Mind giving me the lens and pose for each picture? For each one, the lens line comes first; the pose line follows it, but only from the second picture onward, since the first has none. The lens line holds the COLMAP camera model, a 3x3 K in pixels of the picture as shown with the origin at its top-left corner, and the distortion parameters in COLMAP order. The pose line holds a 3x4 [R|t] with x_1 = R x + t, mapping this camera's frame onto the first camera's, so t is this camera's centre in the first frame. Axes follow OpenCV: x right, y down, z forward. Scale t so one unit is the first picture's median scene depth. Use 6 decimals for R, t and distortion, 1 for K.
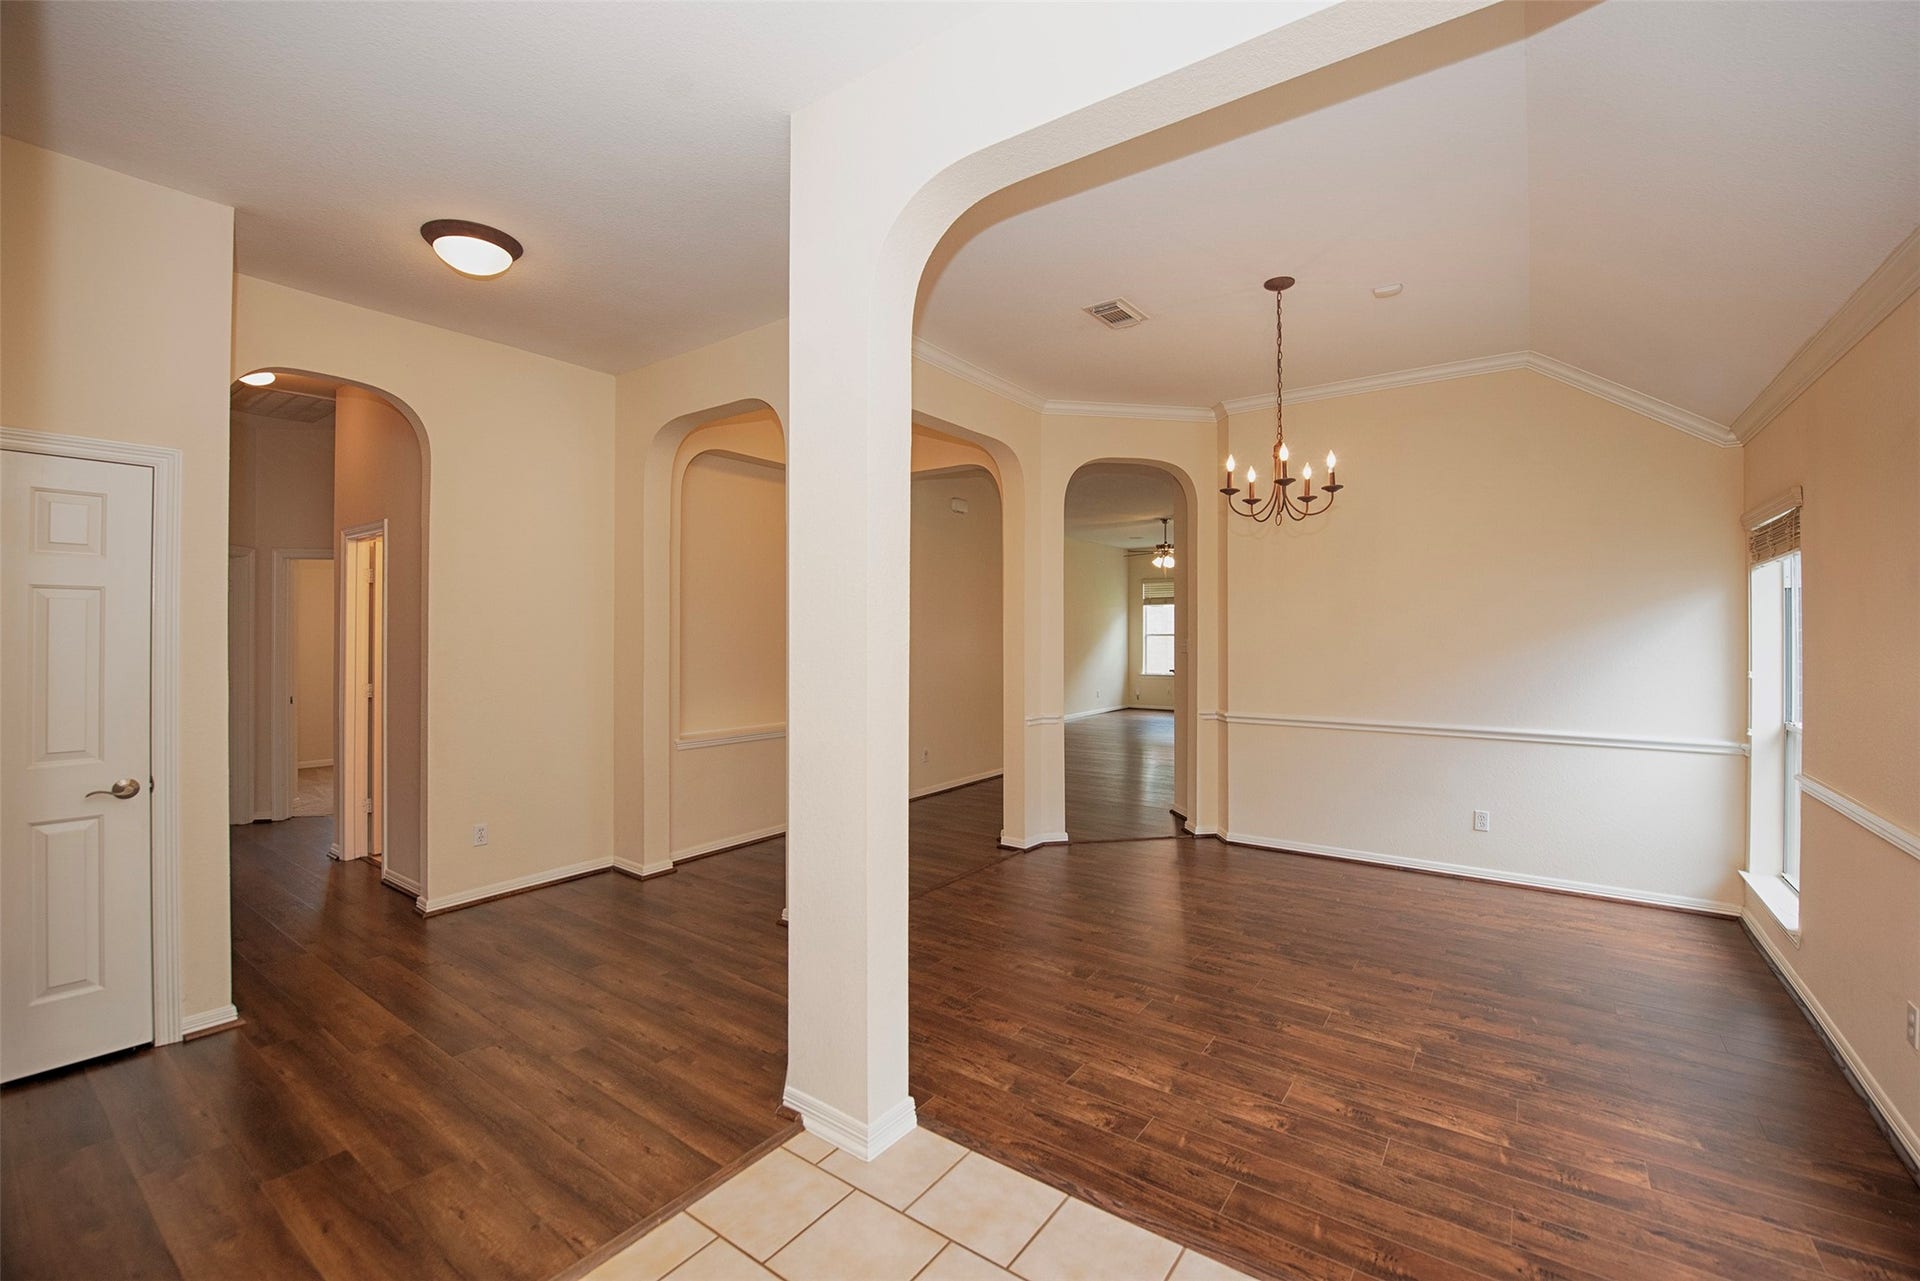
lens RADIAL K [[792.5, 0, 964.2], [0, 792.5, 633.4], [0, 0, 1]] dist [-0.014799, -0.002543]
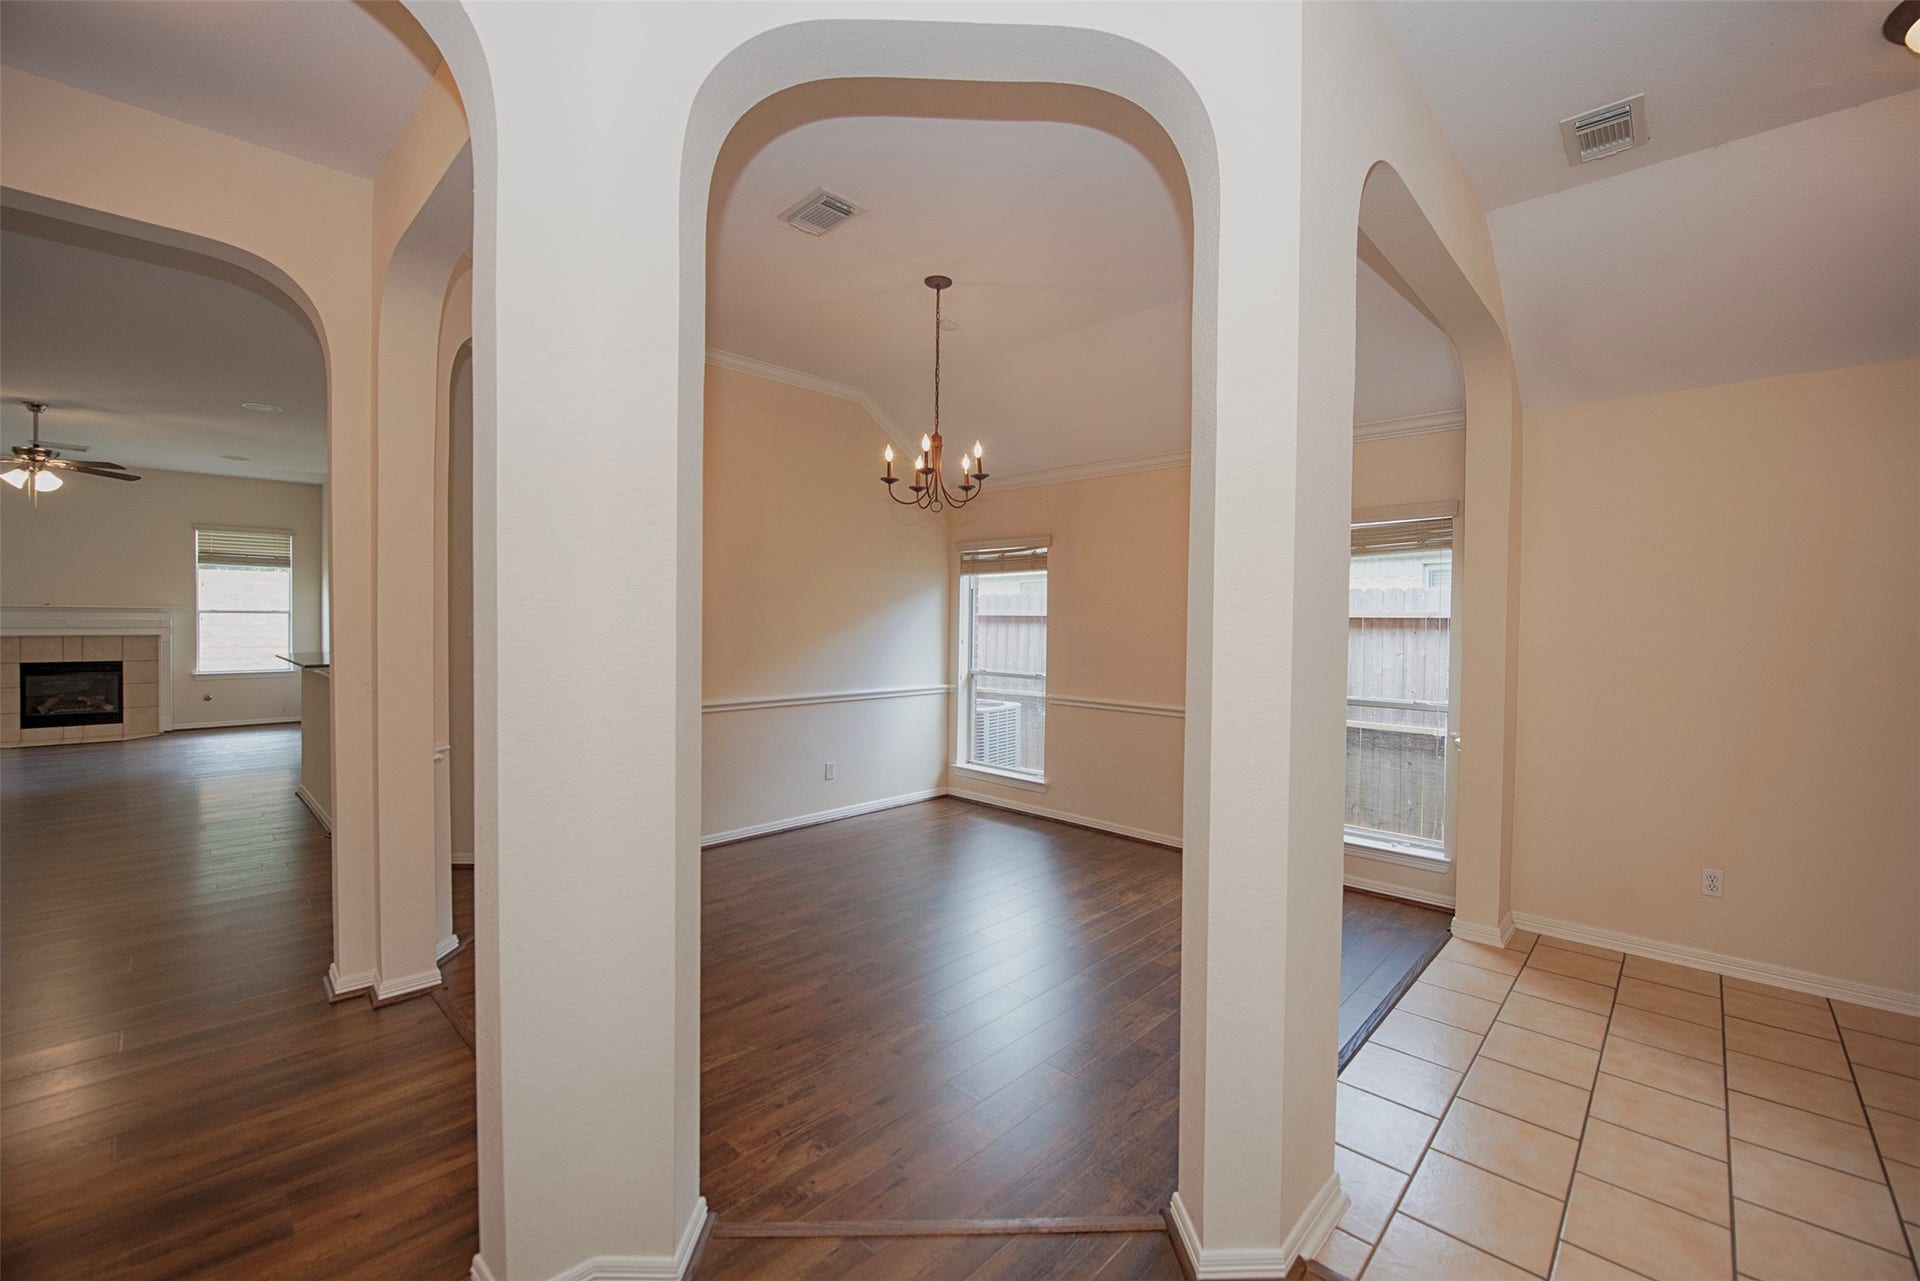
lens RADIAL K [[792.5, 0, 964.2], [0, 792.5, 633.4], [0, 0, 1]] dist [-0.014799, -0.002543]
pose [[0.123120, -0.016645, 0.992252, -0.595054], [-0.011300, 0.999771, 0.018173, 0.005499], [-0.992328, -0.013450, 0.122903, 0.757876]]
